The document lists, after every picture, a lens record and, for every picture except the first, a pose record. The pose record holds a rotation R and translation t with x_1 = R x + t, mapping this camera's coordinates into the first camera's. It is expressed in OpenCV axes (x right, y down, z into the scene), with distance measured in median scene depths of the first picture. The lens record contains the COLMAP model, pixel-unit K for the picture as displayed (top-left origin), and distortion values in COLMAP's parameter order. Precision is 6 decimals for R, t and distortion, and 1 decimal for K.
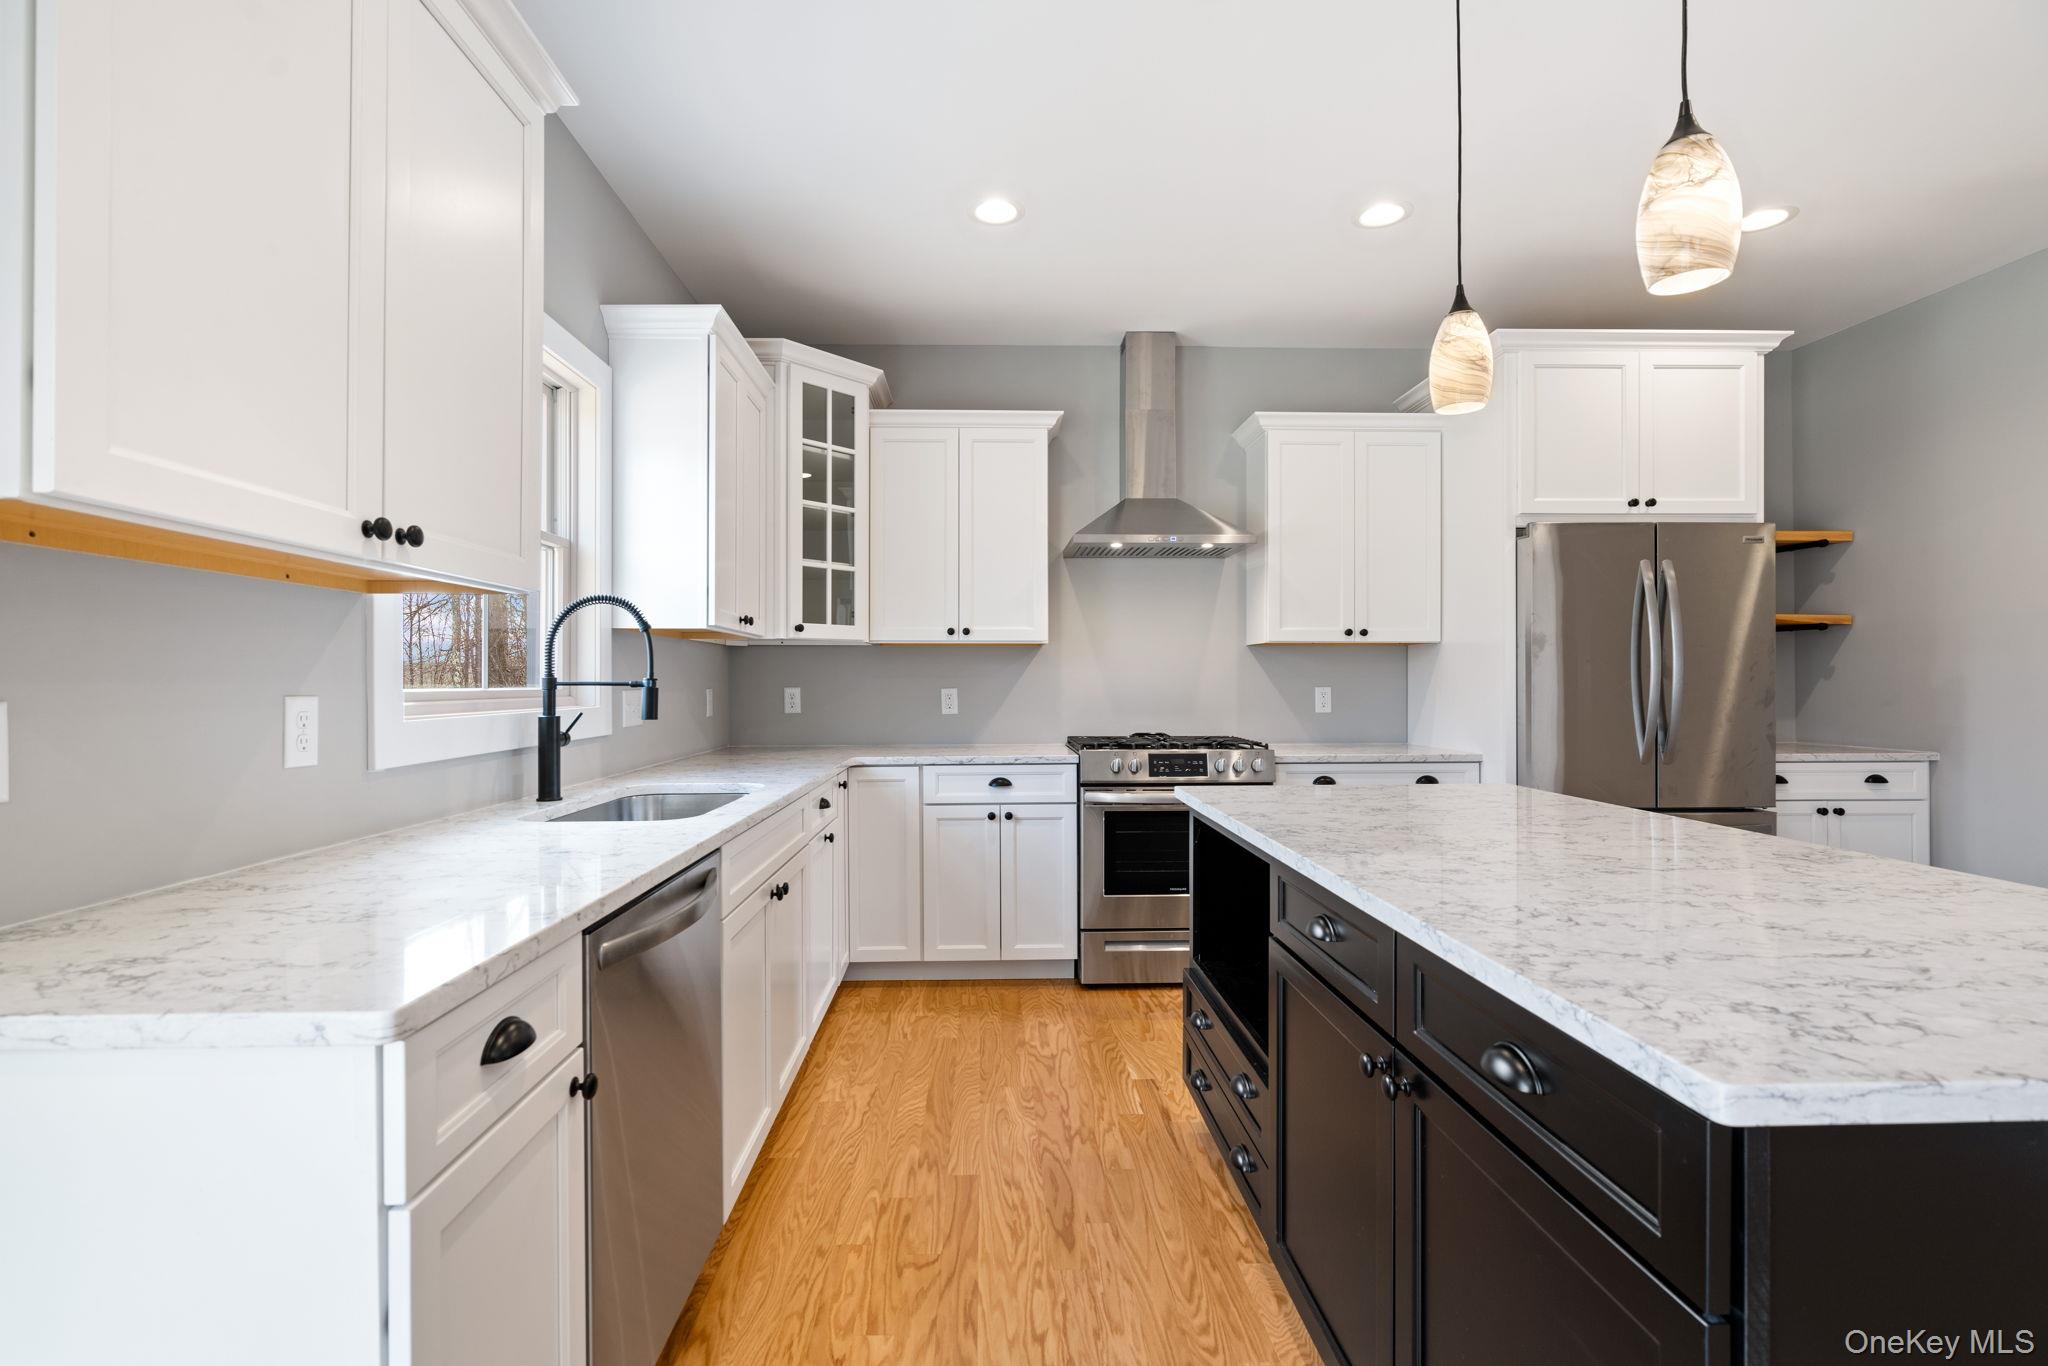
lens RADIAL K [[914.4, 0, 1003.9], [0, 914.4, 681.1], [0, 0, 1]] dist [-0.008722, 0.000077]
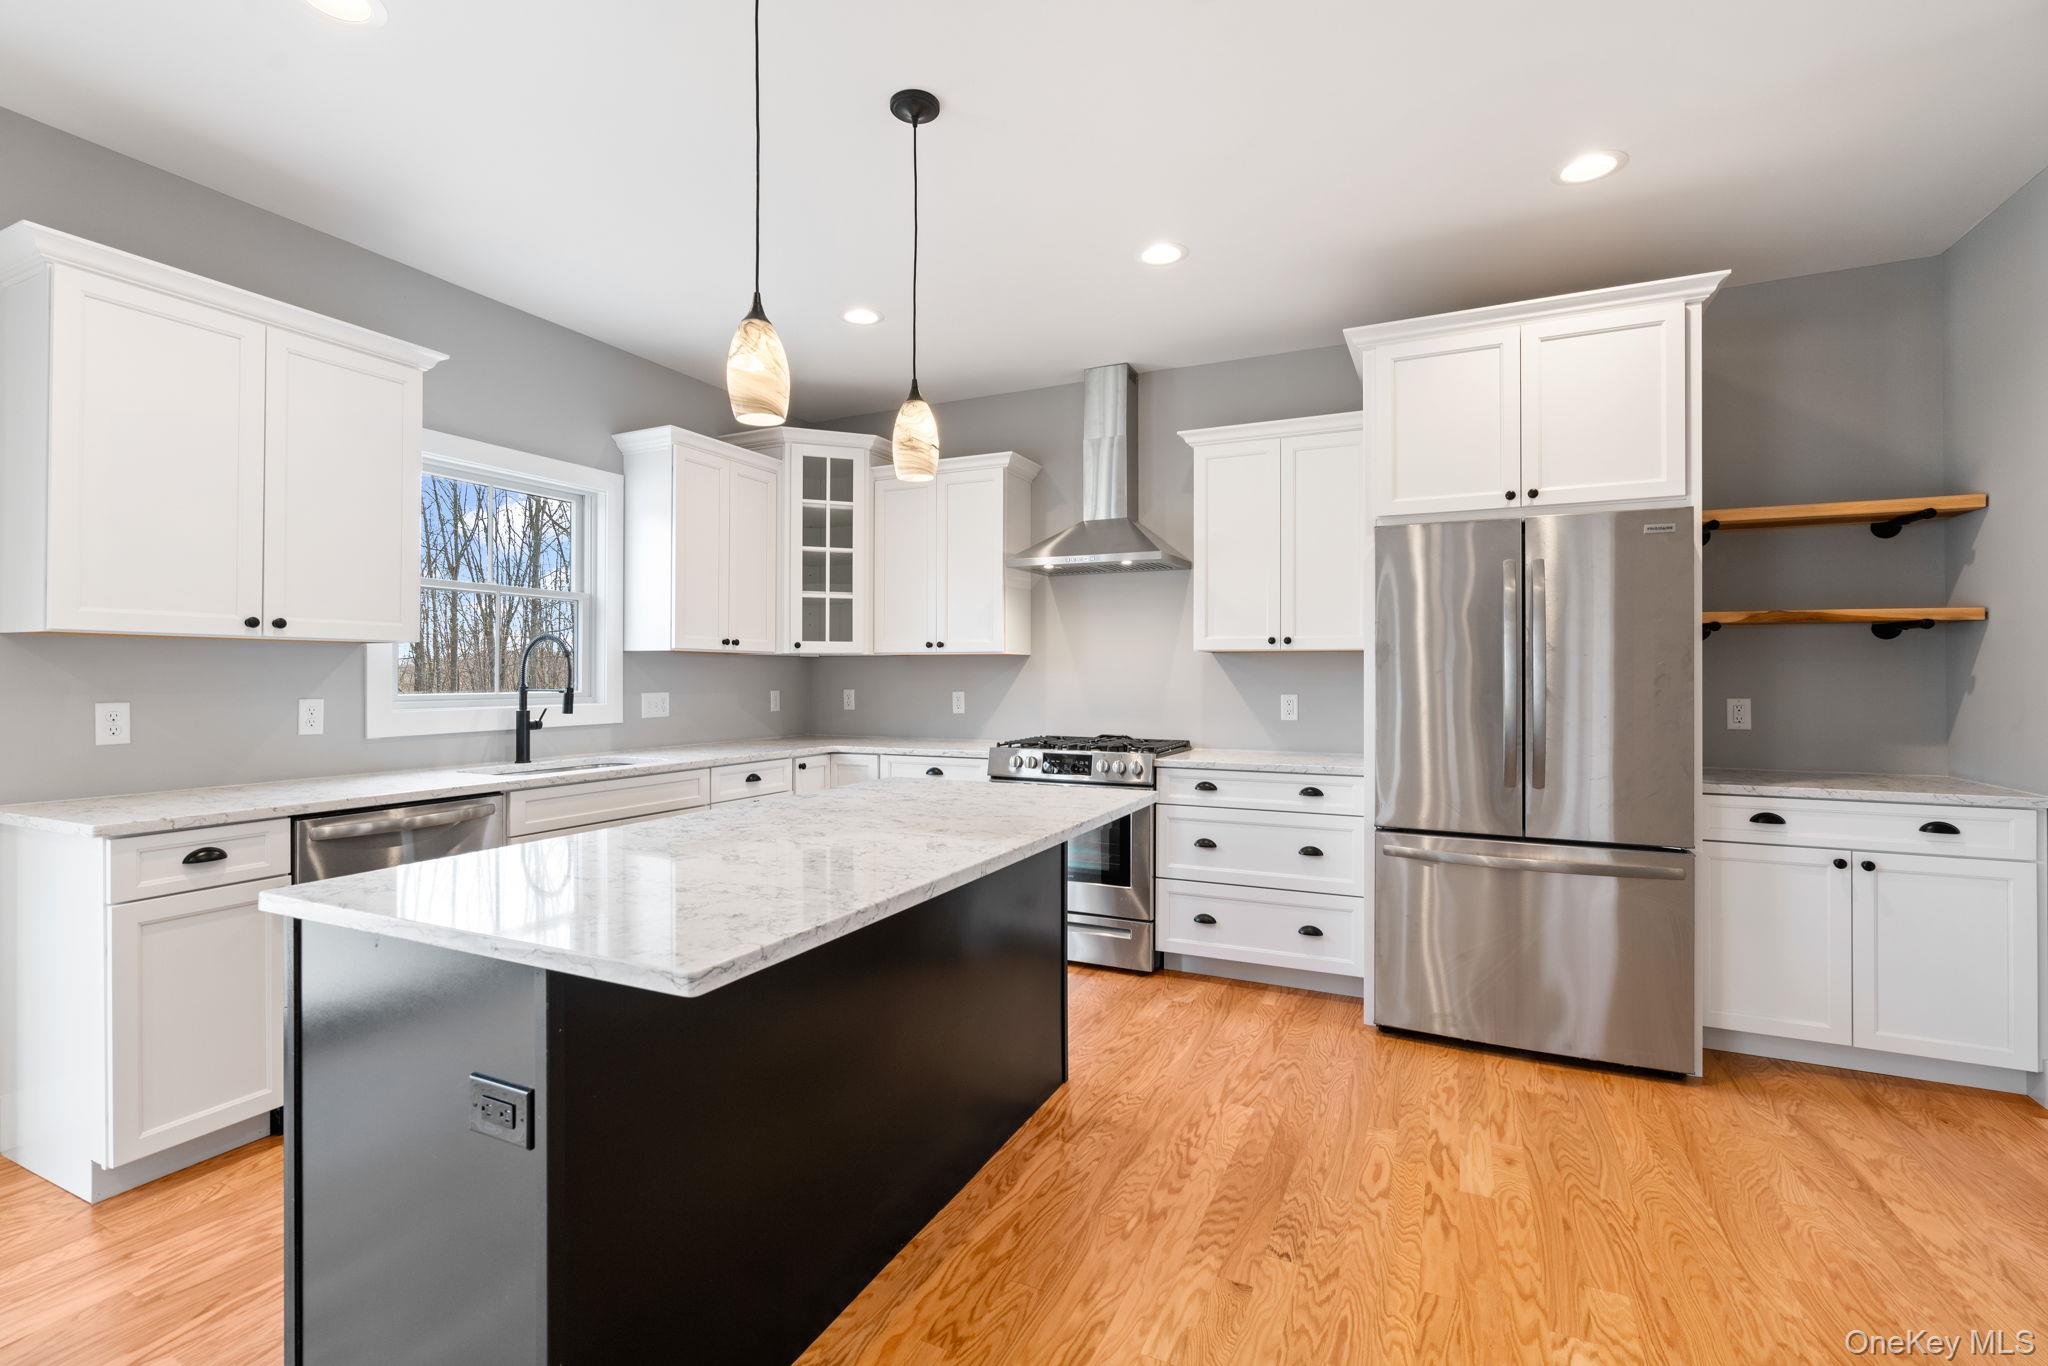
lens RADIAL K [[927.4, 0, 995.1], [0, 927.4, 672.7], [0, 0, 1]] dist [-0.007899, -0.000023]
pose [[0.886112, 0.002103, -0.463466, 0.623082], [-0.002588, 0.999997, -0.000411, -0.018423], [0.463463, 0.001564, 0.886115, -0.041026]]
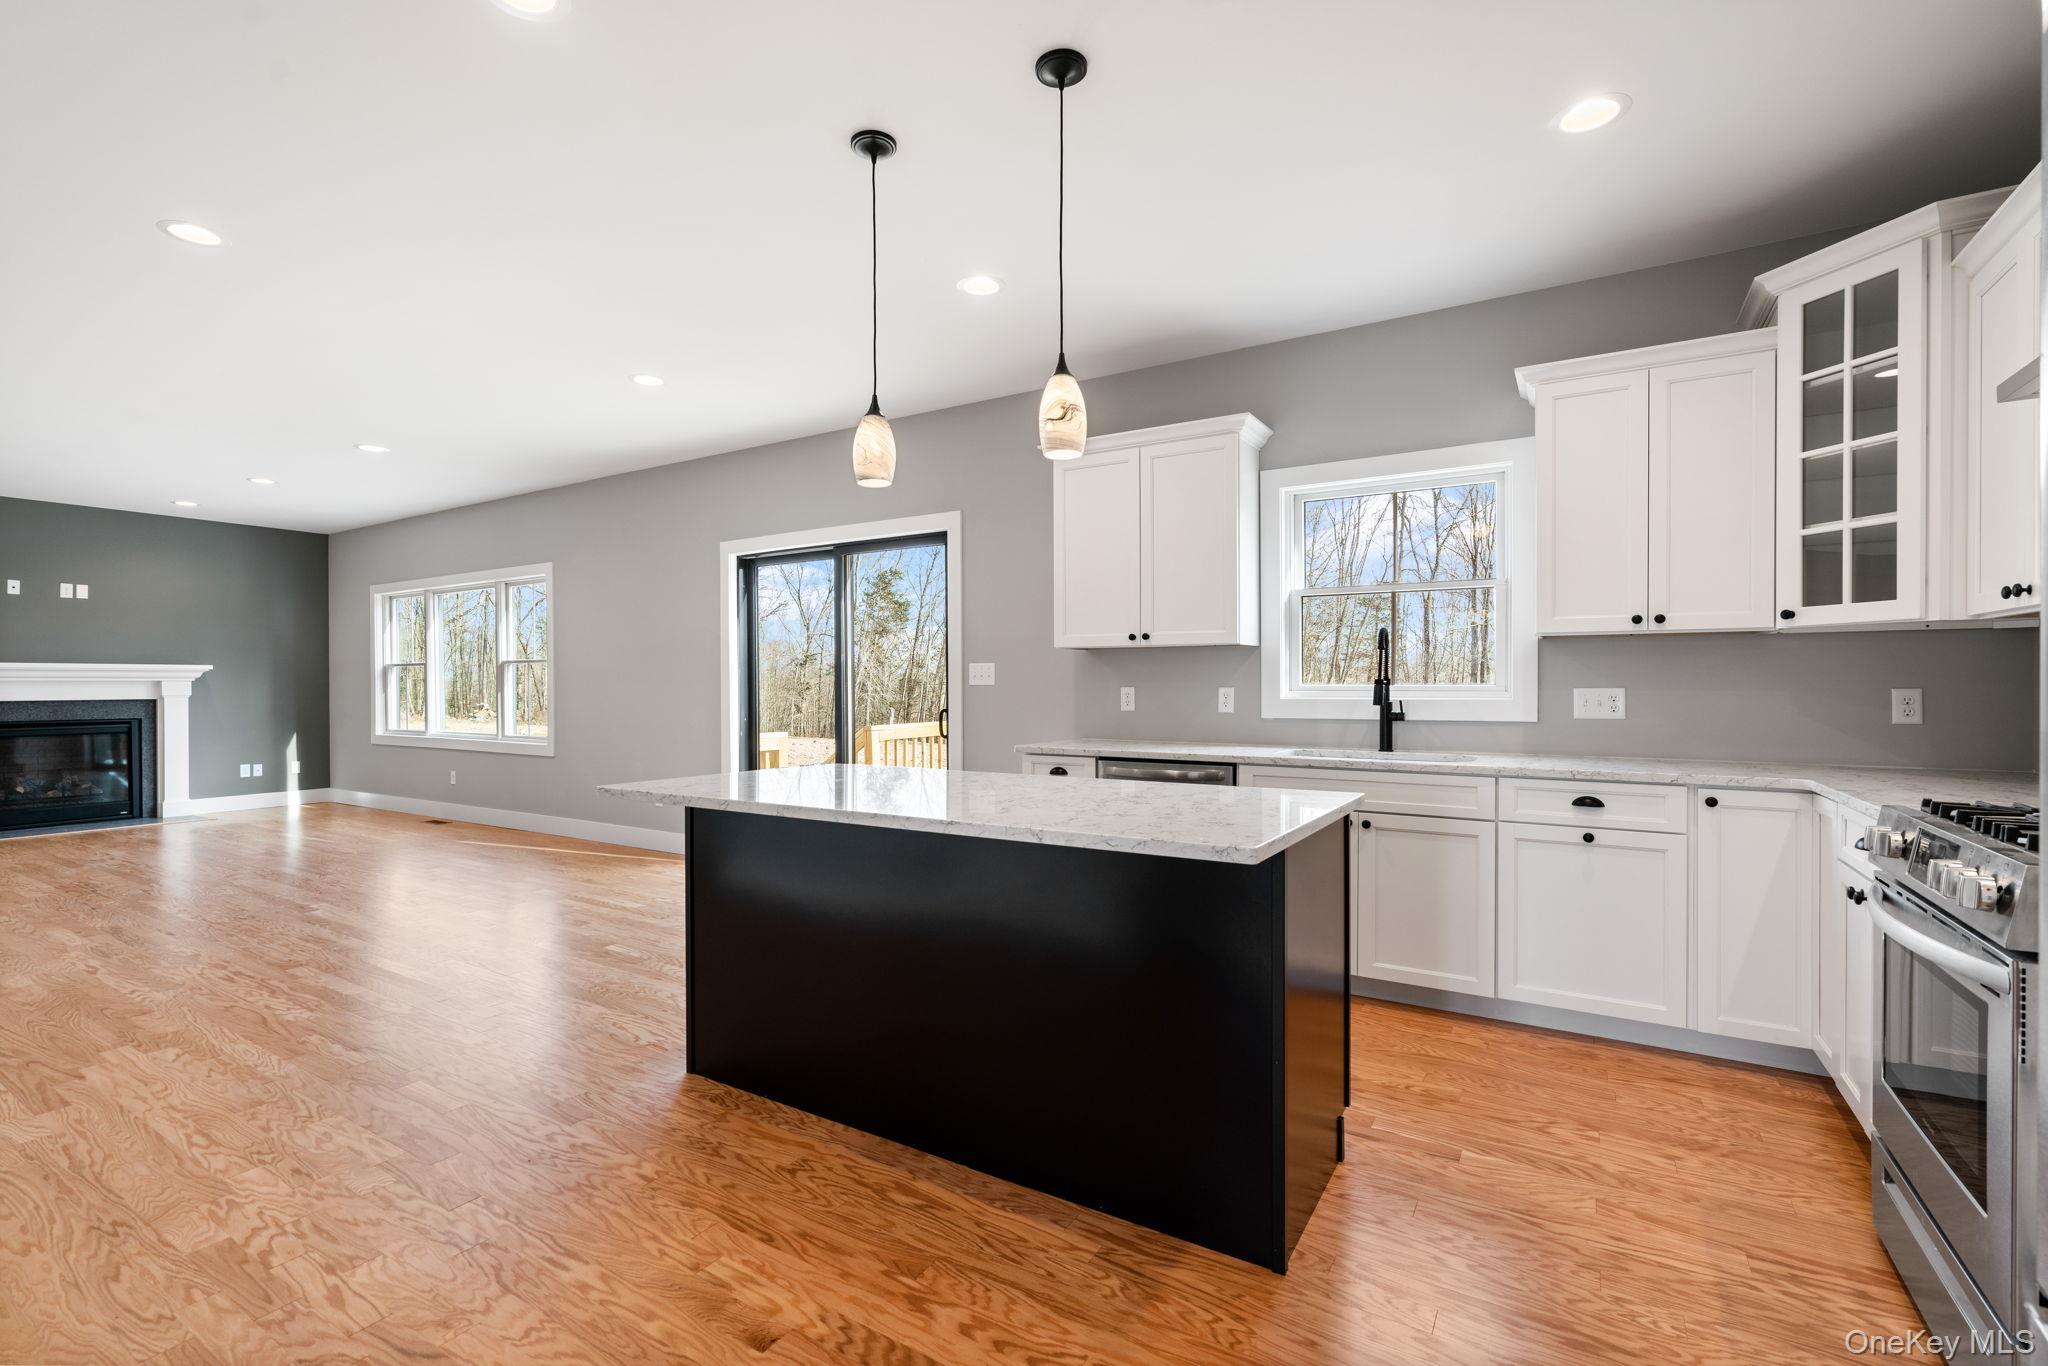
lens RADIAL K [[917.1, 0, 1011.8], [0, 917.1, 688.7], [0, 0, 1]] dist [-0.004624, 0.000161]
pose [[-0.553235, 0.008535, -0.832982, 0.817356], [0.004650, 0.999964, 0.007158, -0.000707], [0.833013, 0.000087, -0.553254, 0.852042]]
